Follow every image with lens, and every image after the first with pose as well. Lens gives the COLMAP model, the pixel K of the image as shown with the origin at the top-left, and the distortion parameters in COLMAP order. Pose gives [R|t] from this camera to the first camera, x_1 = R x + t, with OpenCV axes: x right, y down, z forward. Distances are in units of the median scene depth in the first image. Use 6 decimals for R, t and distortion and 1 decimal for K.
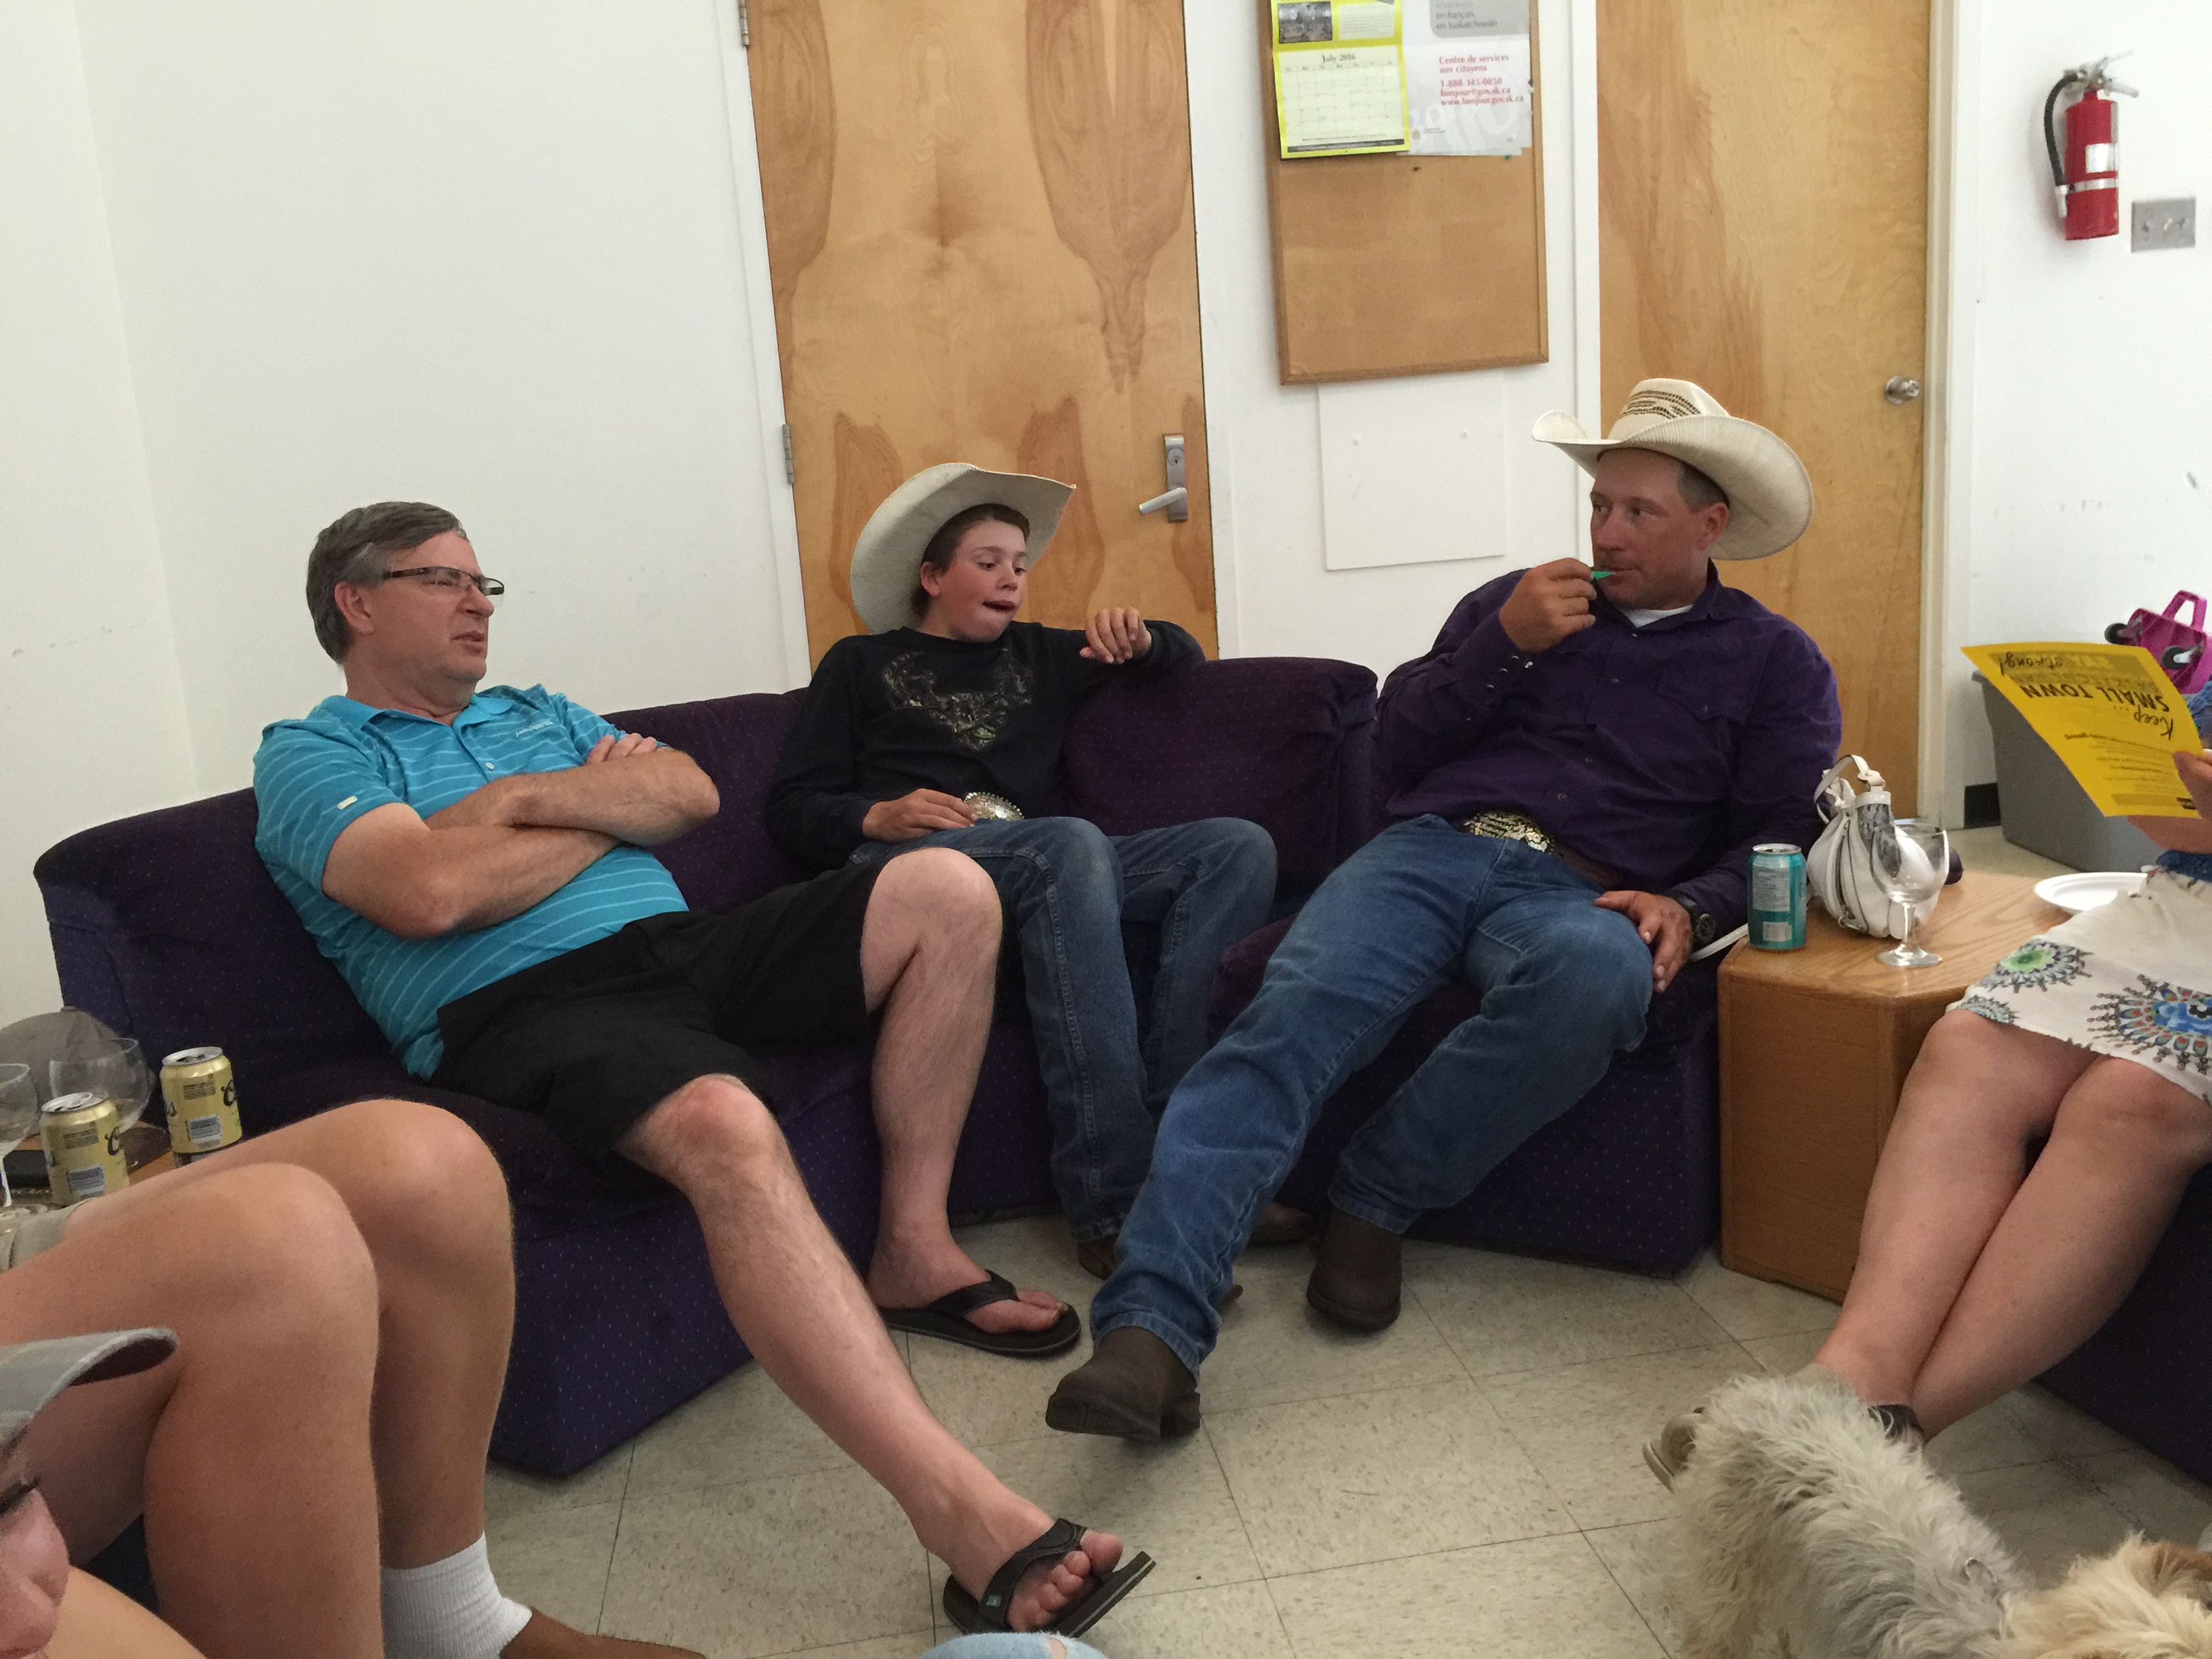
lens RADIAL K [[1870.2, 0, 1089.9], [0, 1870.2, 823.5], [0, 0, 1]] dist [0.077044, -0.119211]
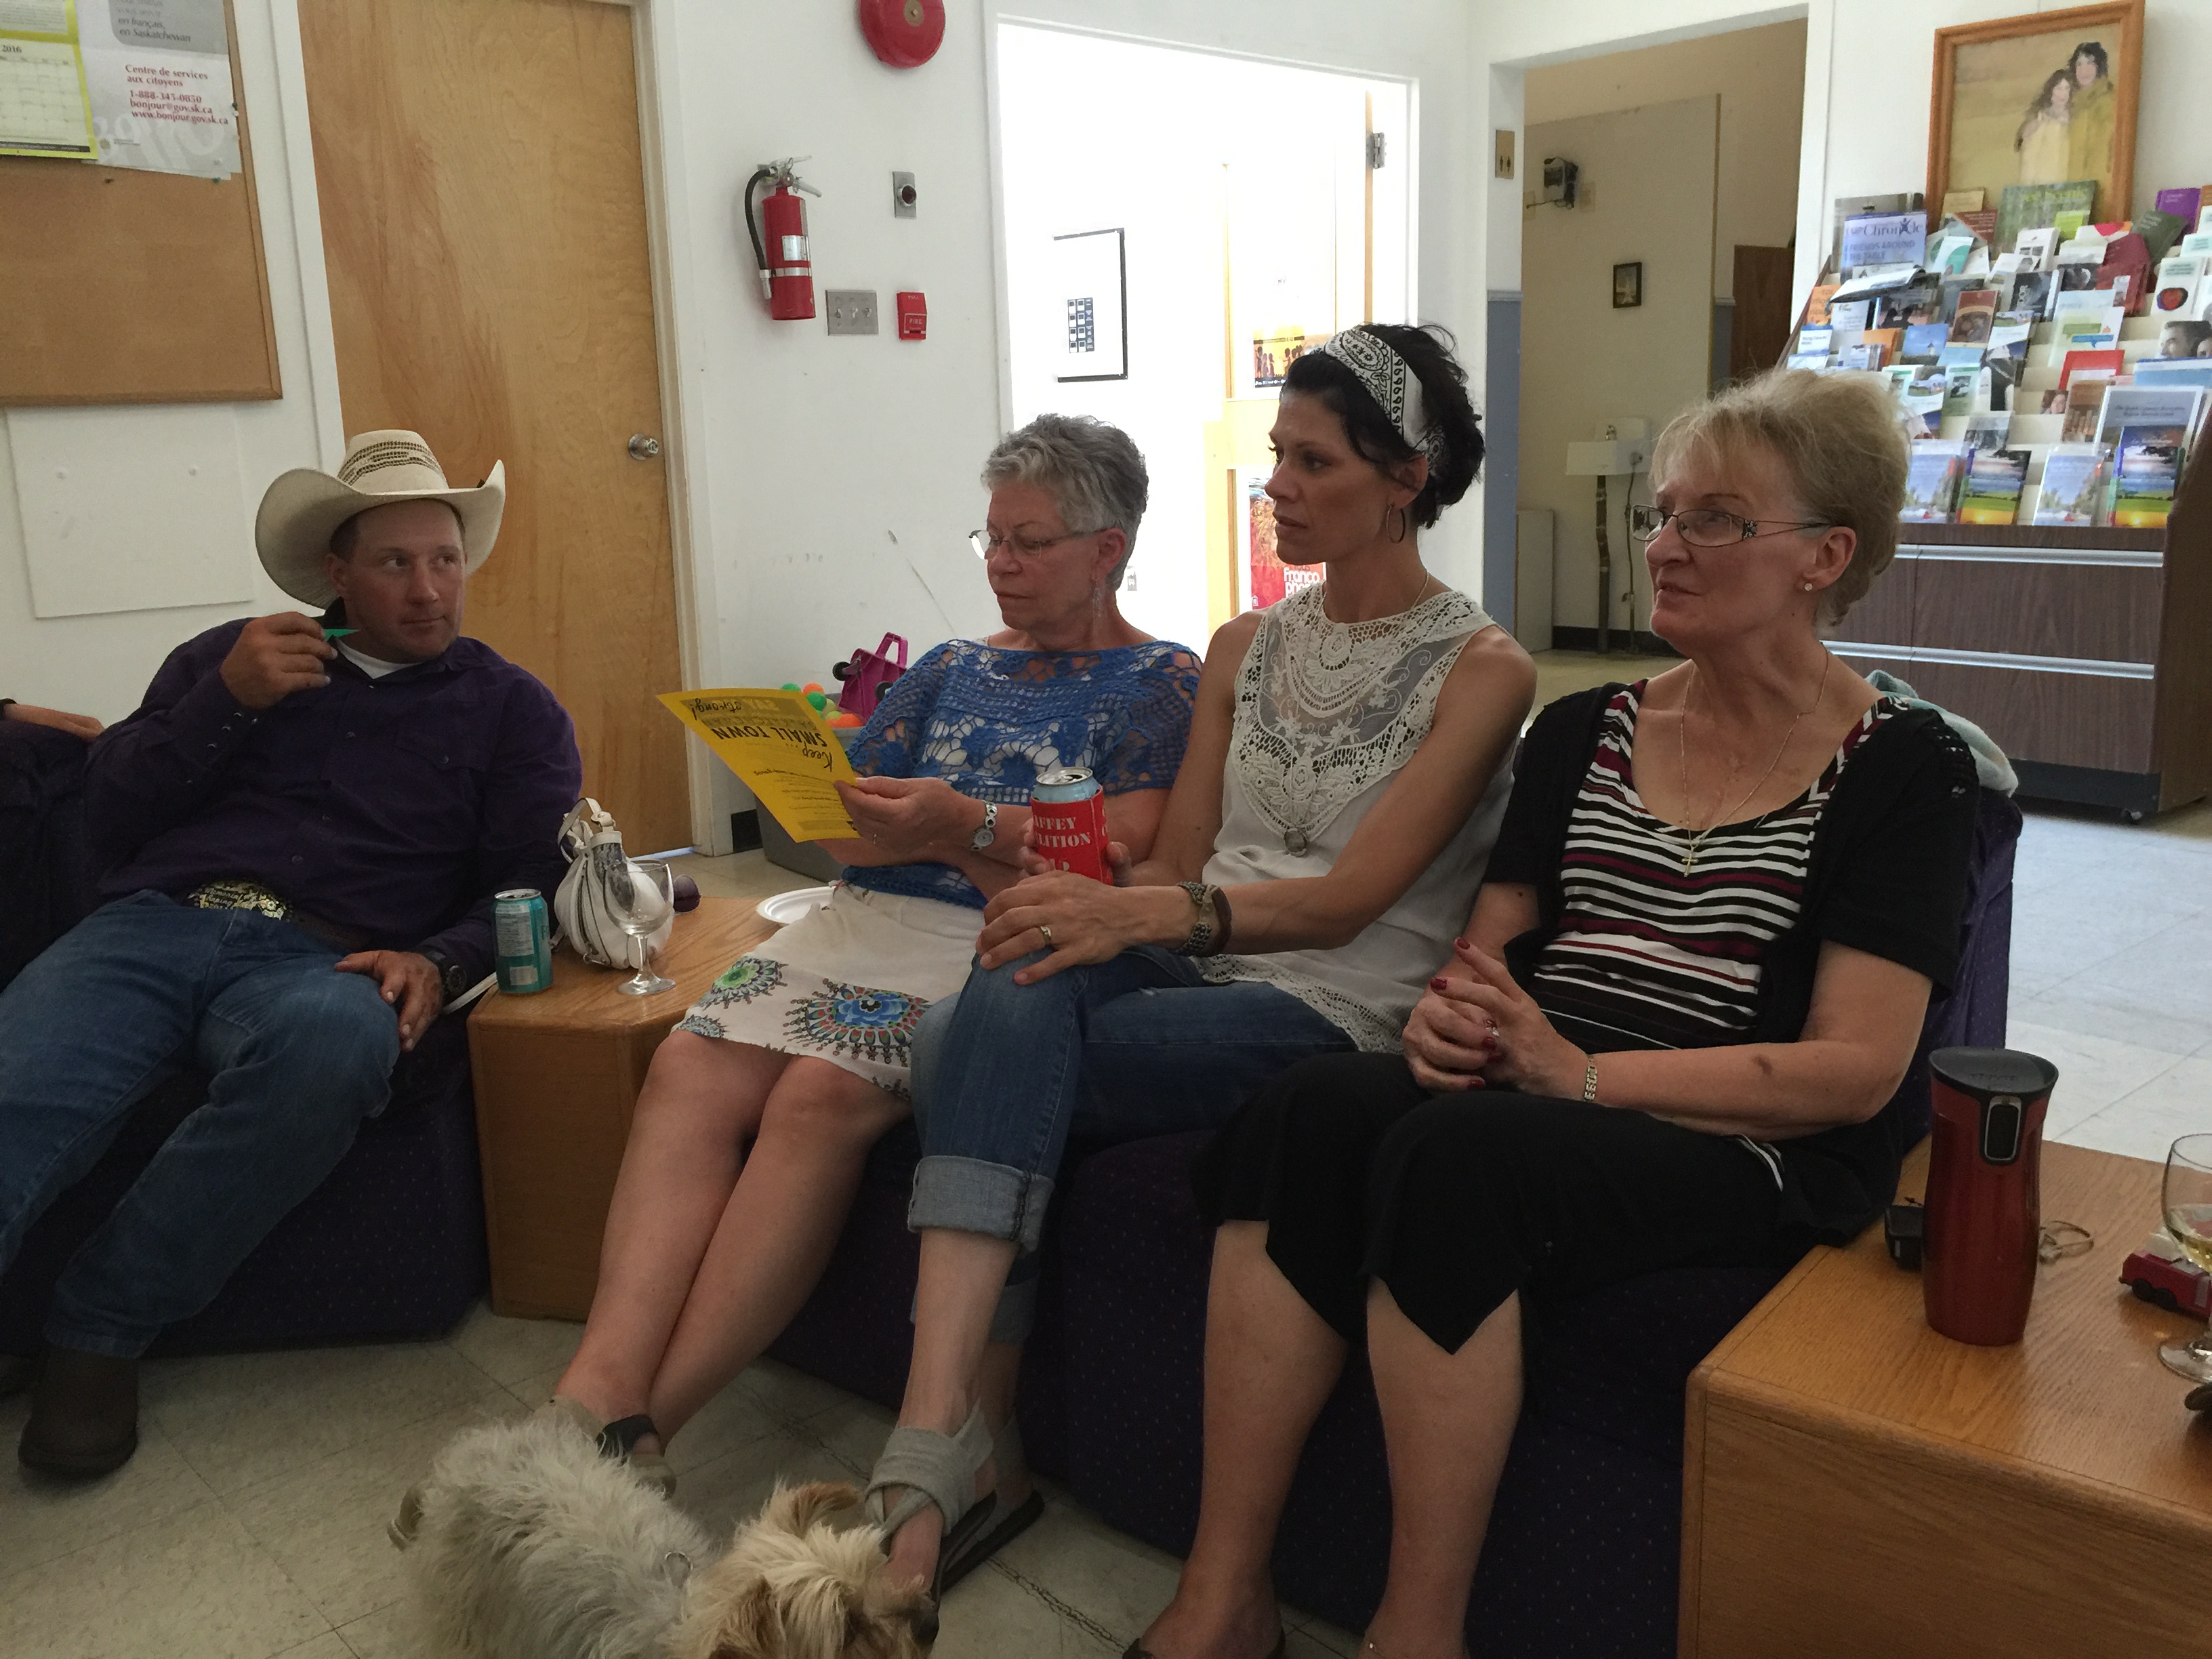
lens RADIAL K [[1870.2, 0, 1089.9], [0, 1870.2, 823.5], [0, 0, 1]] dist [0.077044, -0.119211]
pose [[0.826403, -0.070379, 0.558663, 0.053656], [0.081616, 0.996652, 0.004825, -0.004482], [-0.557132, 0.041608, 0.829381, -0.020091]]
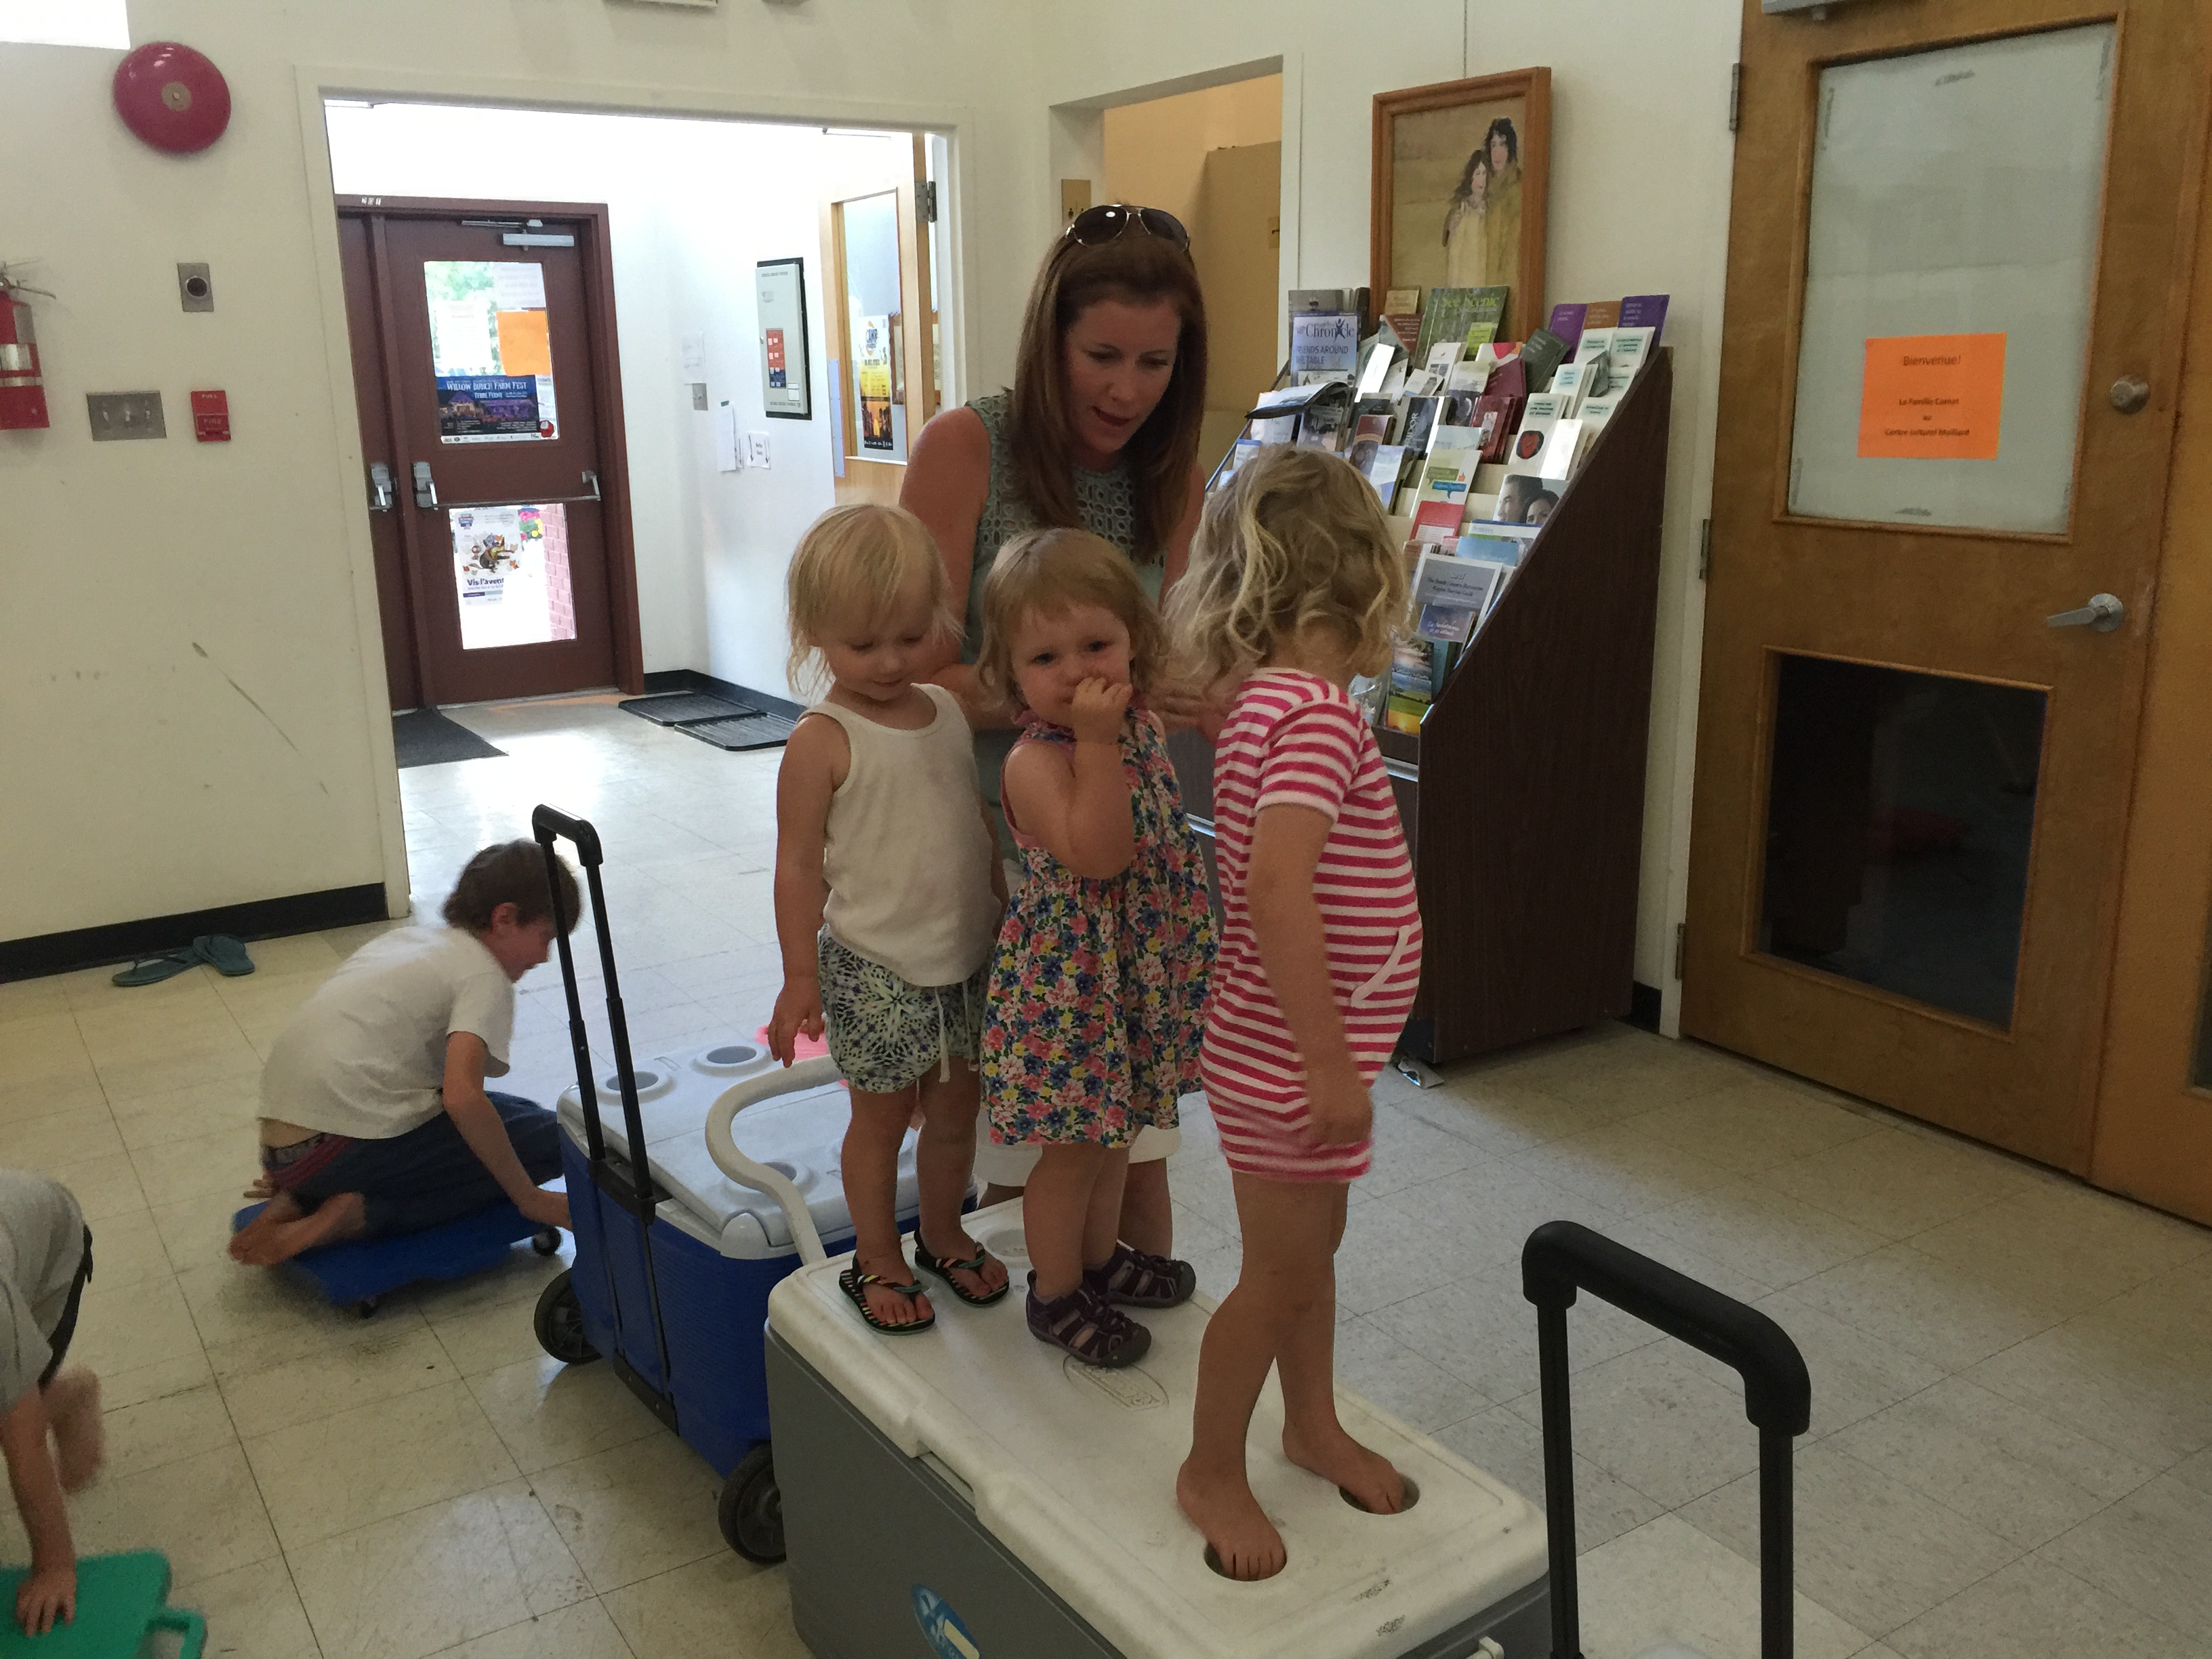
lens RADIAL K [[1870.2, 0, 1089.9], [0, 1870.2, 823.5], [0, 0, 1]] dist [0.077044, -0.119211]
pose [[0.907836, -0.045822, 0.416814, 1.117054], [0.033791, 0.998773, 0.036199, -0.197527], [-0.417961, -0.018778, 0.908271, -0.374967]]
